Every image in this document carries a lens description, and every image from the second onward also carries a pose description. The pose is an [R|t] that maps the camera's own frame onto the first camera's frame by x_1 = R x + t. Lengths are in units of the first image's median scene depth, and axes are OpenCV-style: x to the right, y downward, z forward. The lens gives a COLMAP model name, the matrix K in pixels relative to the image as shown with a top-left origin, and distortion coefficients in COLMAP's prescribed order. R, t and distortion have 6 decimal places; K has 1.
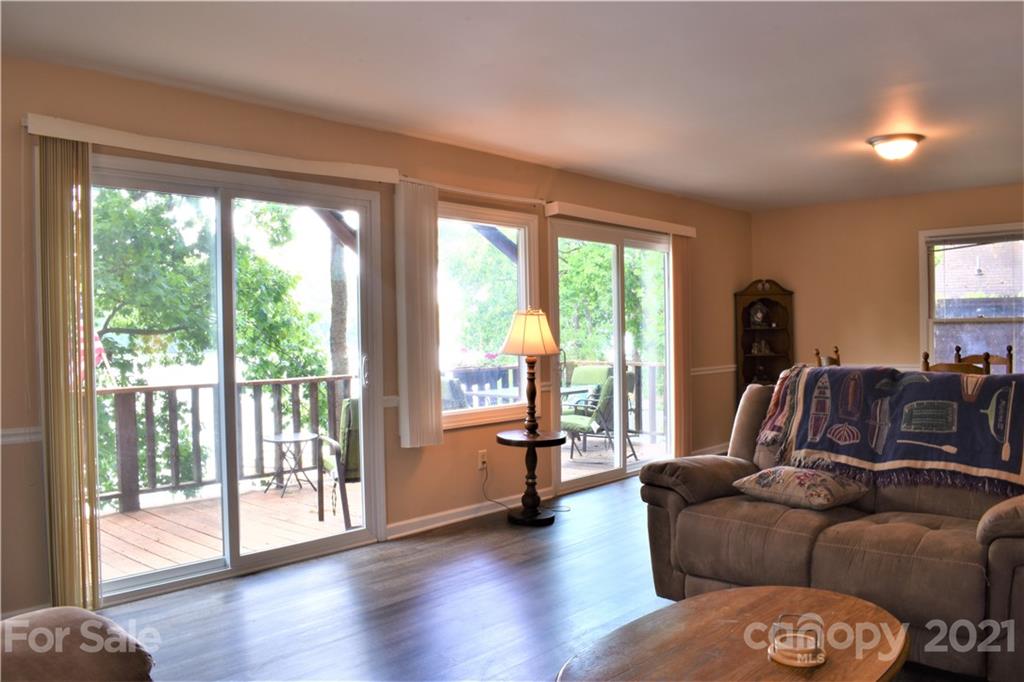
lens RADIAL K [[779.6, 0, 559.2], [0, 779.6, 352.1], [0, 0, 1]] dist [0.042726, 0.001474]
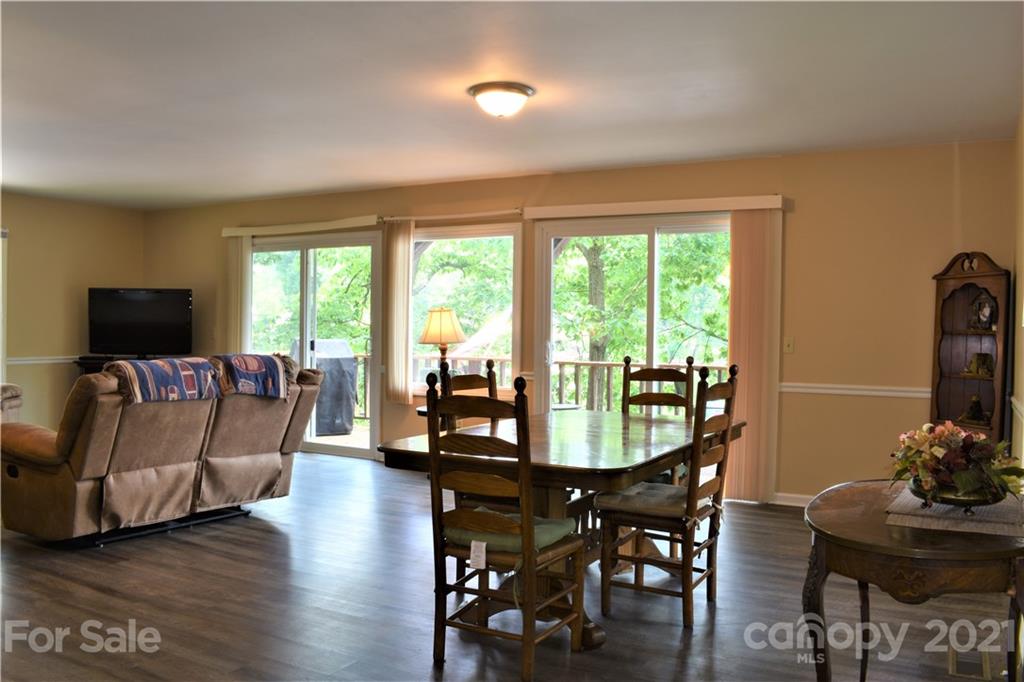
lens RADIAL K [[835.3, 0, 529.1], [0, 835.3, 345.3], [0, 0, 1]] dist [-0.045429, -0.007191]
pose [[0.223822, 0.039911, -0.973813, 0.940575], [-0.047080, 0.998438, 0.030099, -0.027716], [0.973492, 0.039110, 0.225351, 0.607673]]
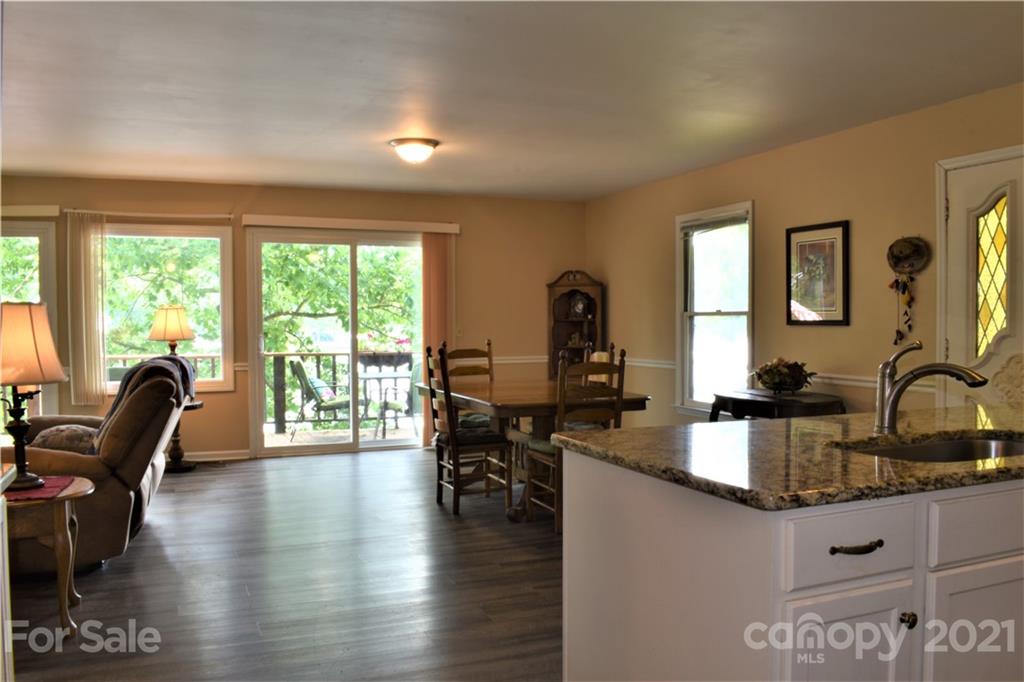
lens RADIAL K [[808.3, 0, 512.0], [0, 808.3, 341.0], [0, 0, 1]] dist [-0.011263, -0.001471]
pose [[0.878569, 0.022637, -0.477078, 0.790308], [-0.022049, 0.999734, 0.006832, -0.010332], [0.477106, 0.004517, 0.878834, 0.076149]]
